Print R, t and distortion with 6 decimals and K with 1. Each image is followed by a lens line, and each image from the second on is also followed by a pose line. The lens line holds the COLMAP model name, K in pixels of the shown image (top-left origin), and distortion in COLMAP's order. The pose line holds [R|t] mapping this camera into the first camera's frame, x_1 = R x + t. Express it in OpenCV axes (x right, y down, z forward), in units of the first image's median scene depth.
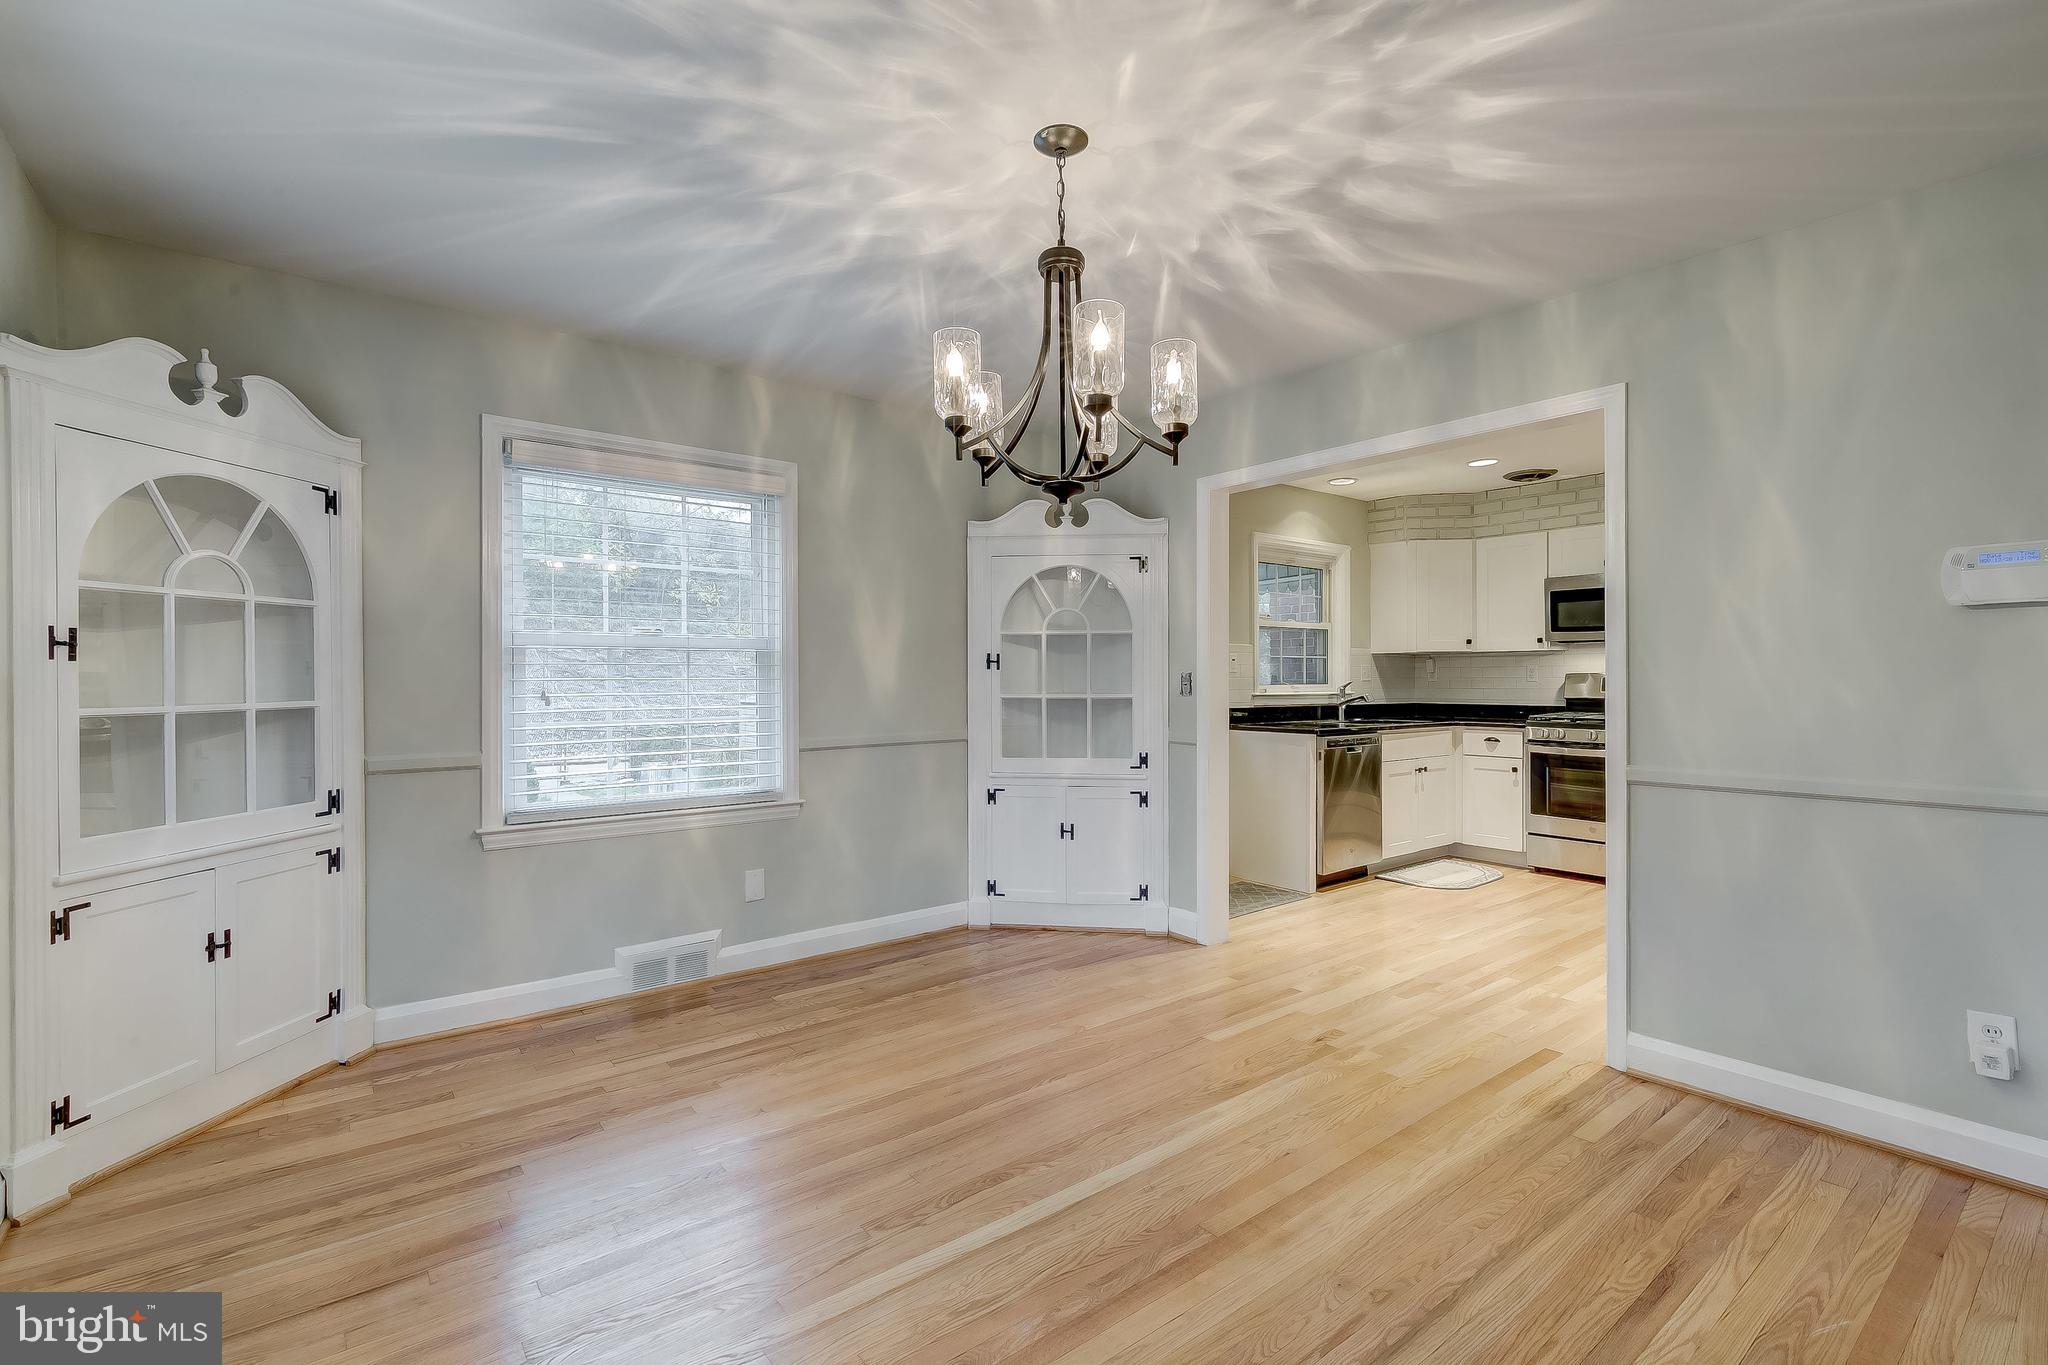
lens RADIAL K [[922.6, 0, 1023.3], [0, 922.6, 680.3], [0, 0, 1]] dist [0.004000, 0.000053]
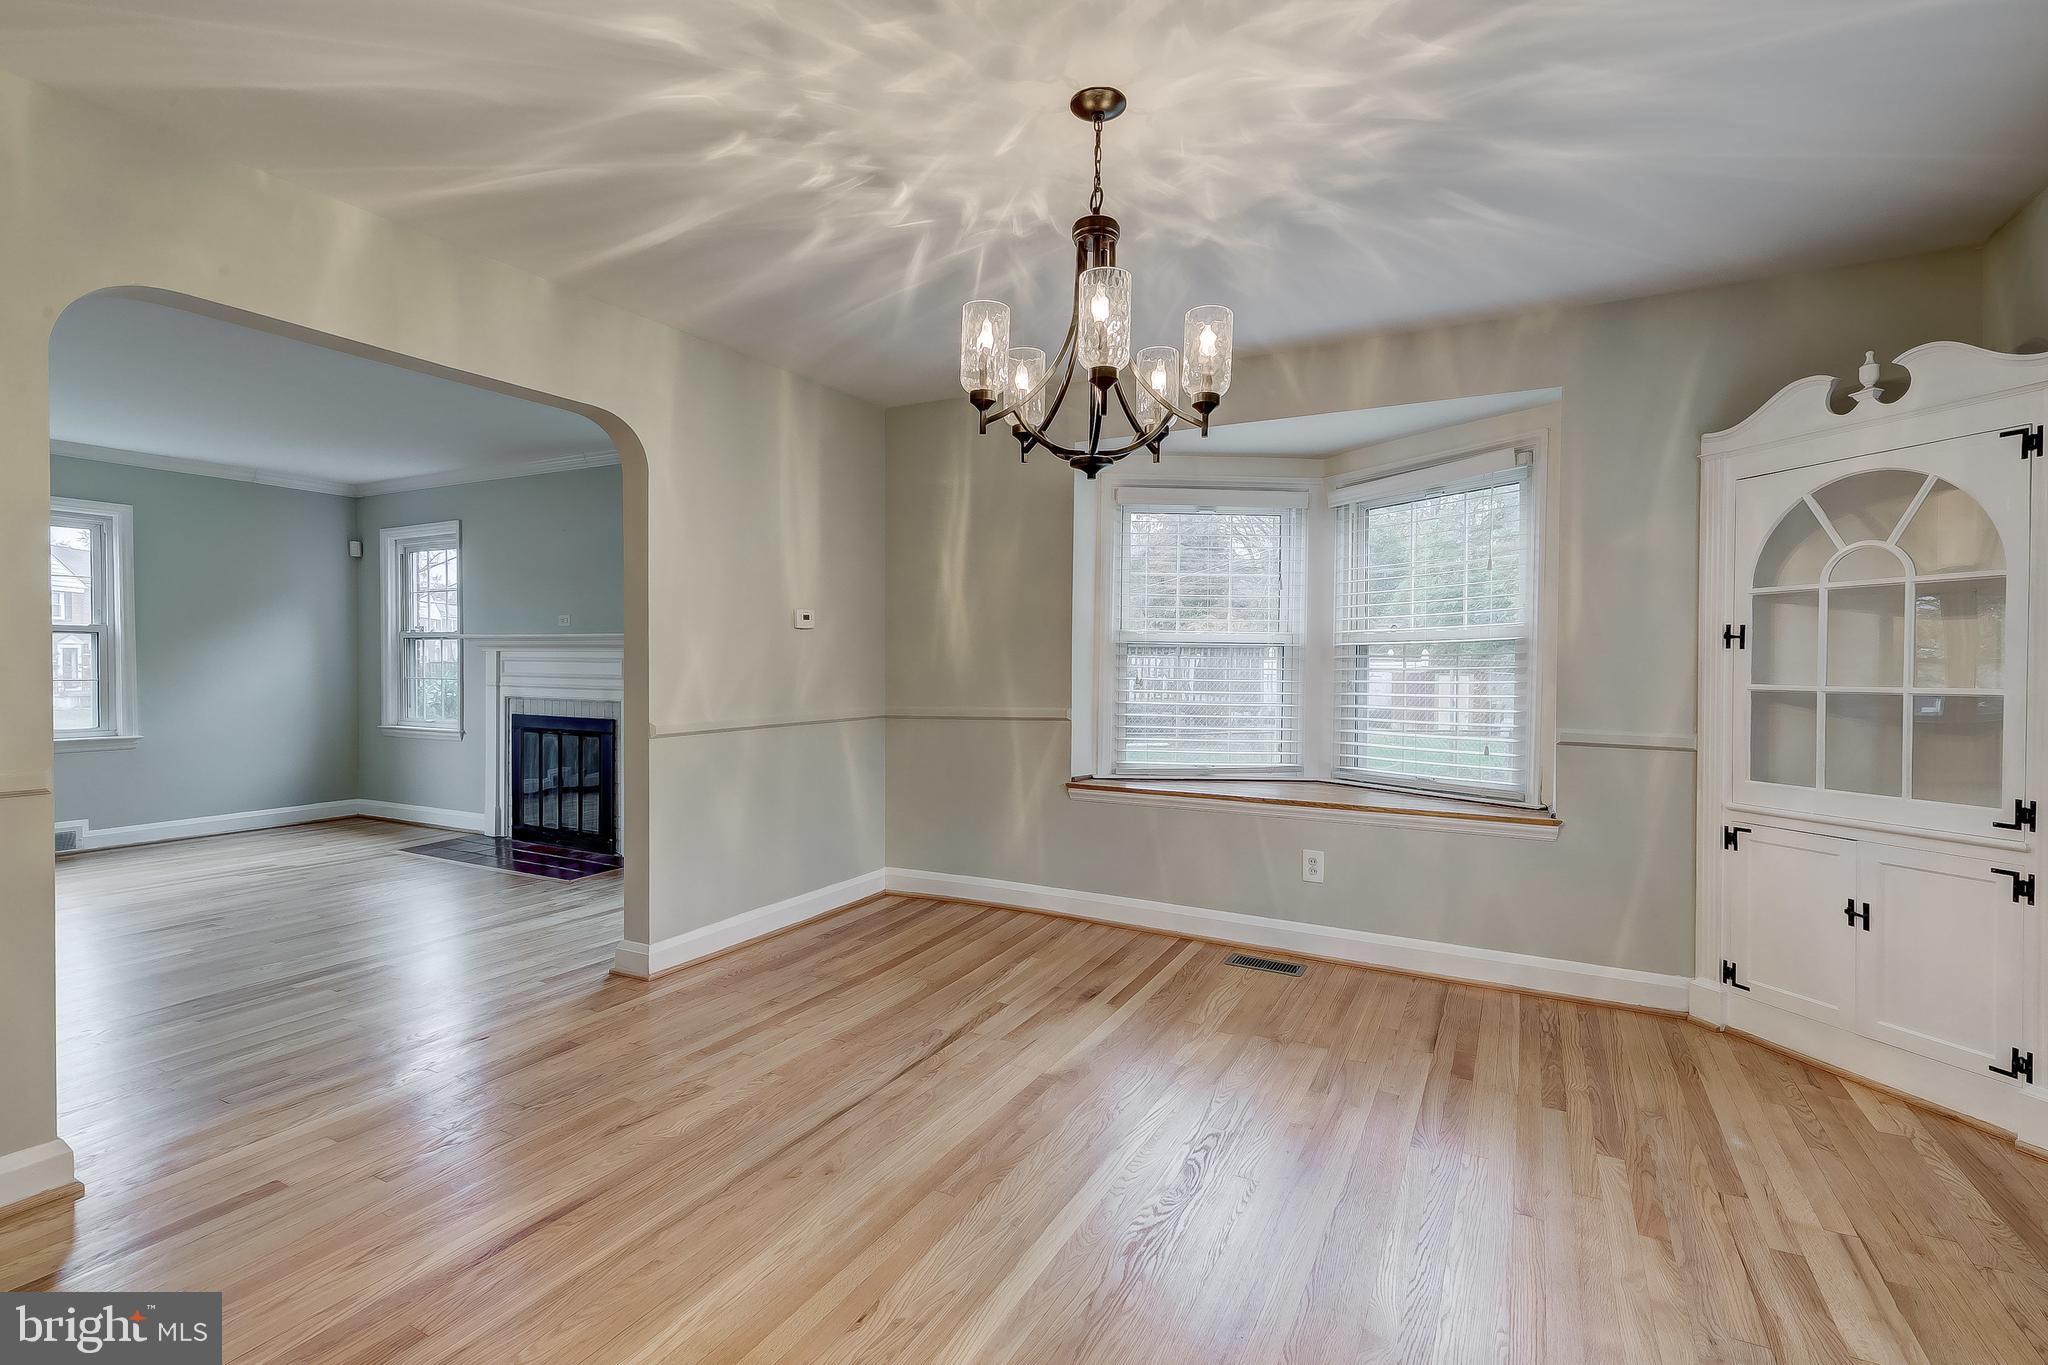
lens RADIAL K [[922.6, 0, 1033.5], [0, 922.6, 681.0], [0, 0, 1]] dist [0.004000, 0.000053]
pose [[-0.915486, 0.001659, -0.402346, 0.297846], [-0.007434, 0.999751, 0.021038, 0.003150], [0.402281, 0.022251, -0.915246, 1.125591]]
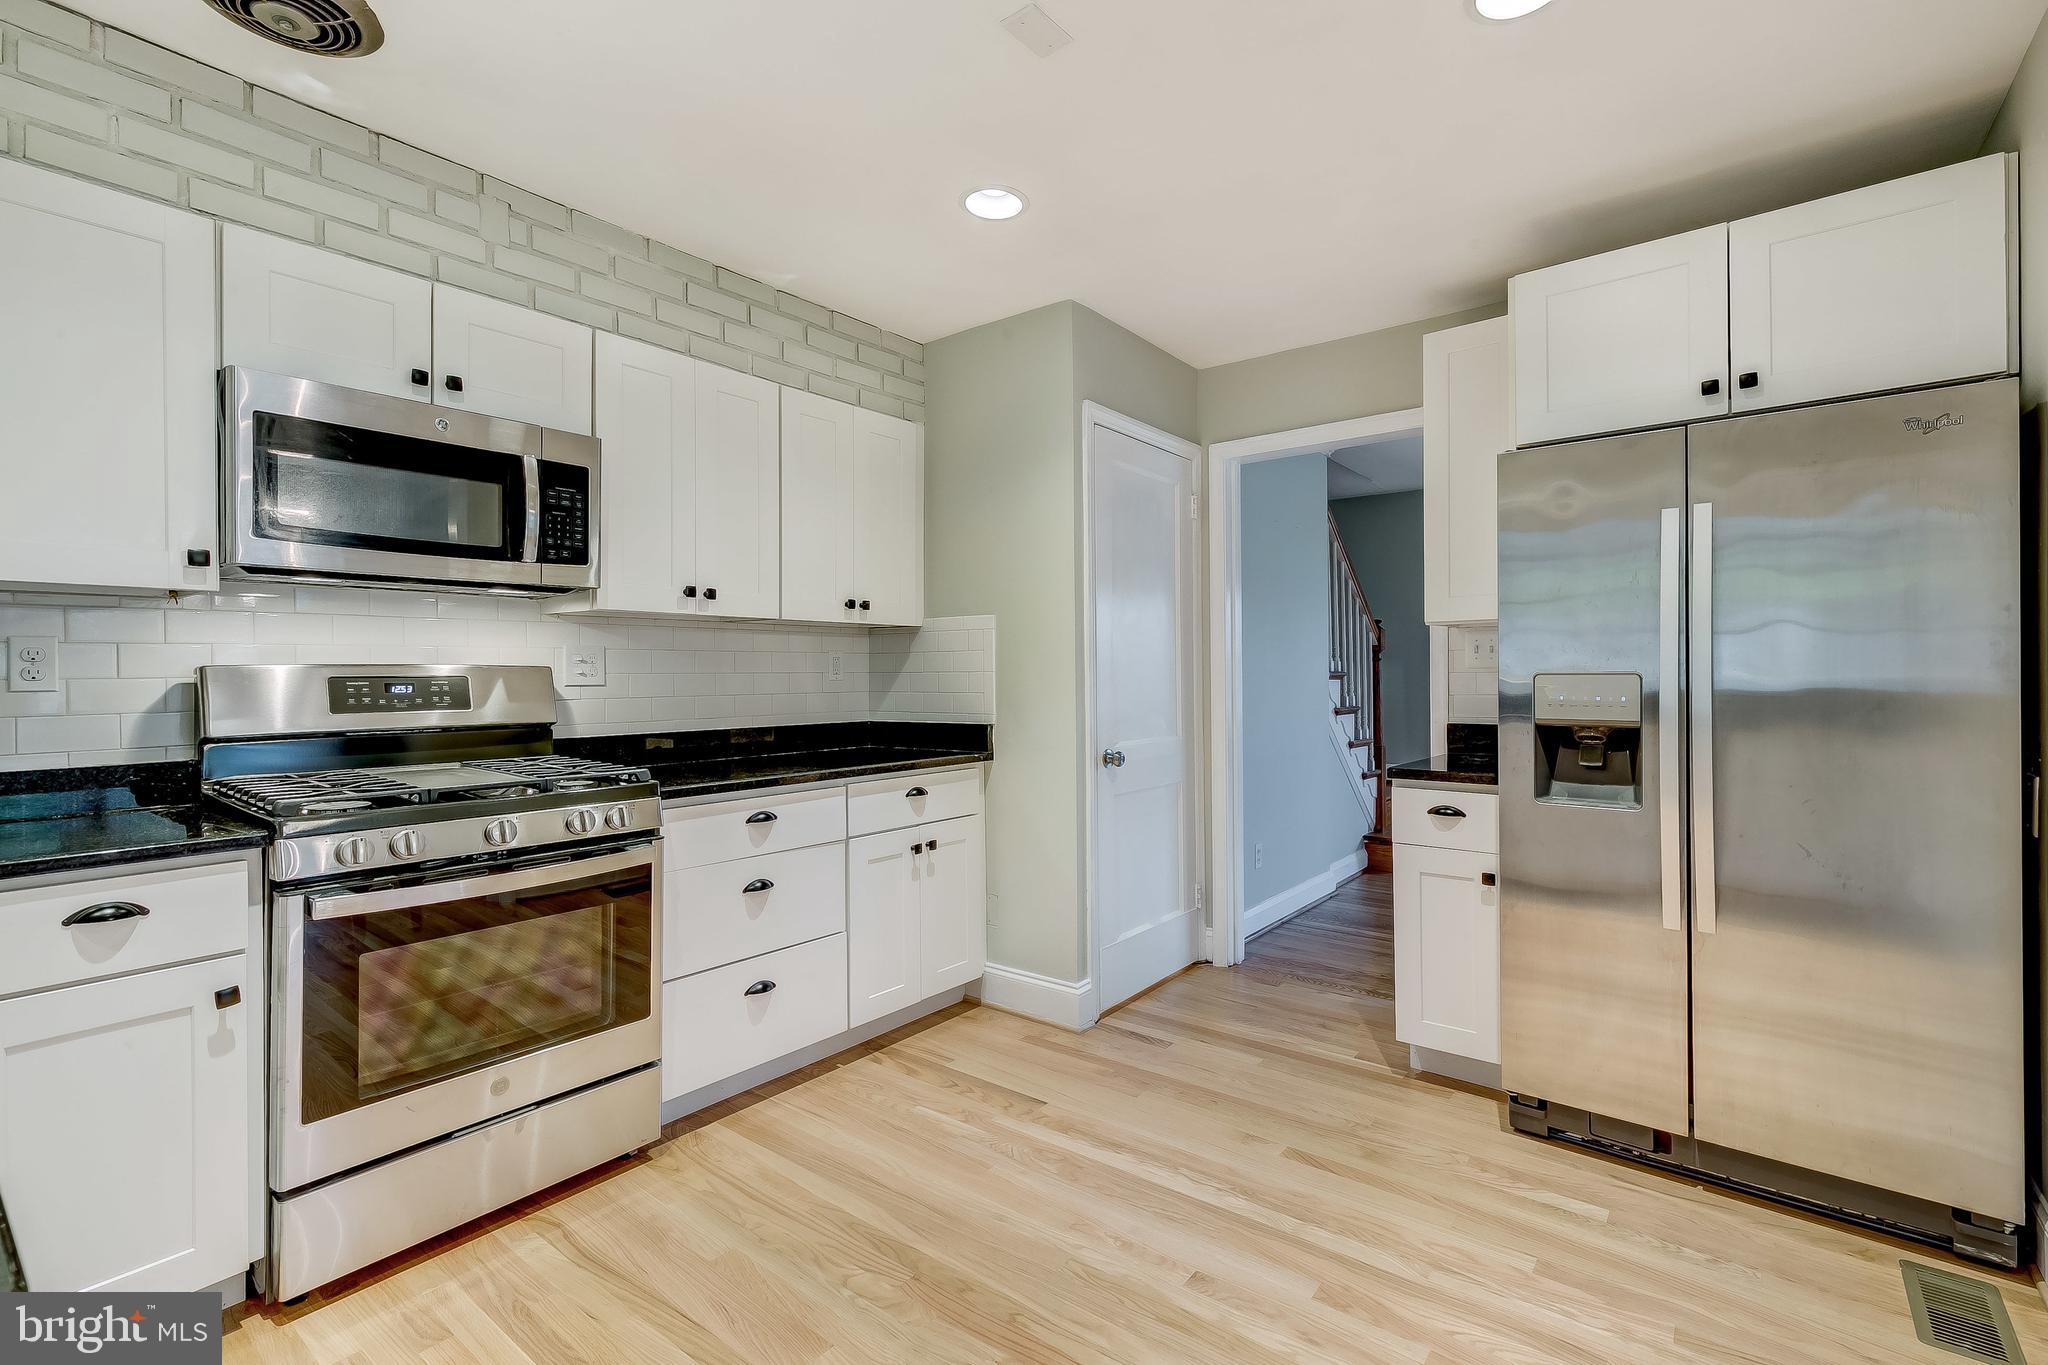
lens RADIAL K [[922.6, 0, 1035.4], [0, 922.6, 674.7], [0, 0, 1]] dist [0.004000, 0.000053]
pose [[-0.240255, 0.003650, 0.970703, 0.312050], [0.012063, 0.999927, -0.000774, -0.000033], [-0.970635, 0.011523, -0.240281, 1.336212]]
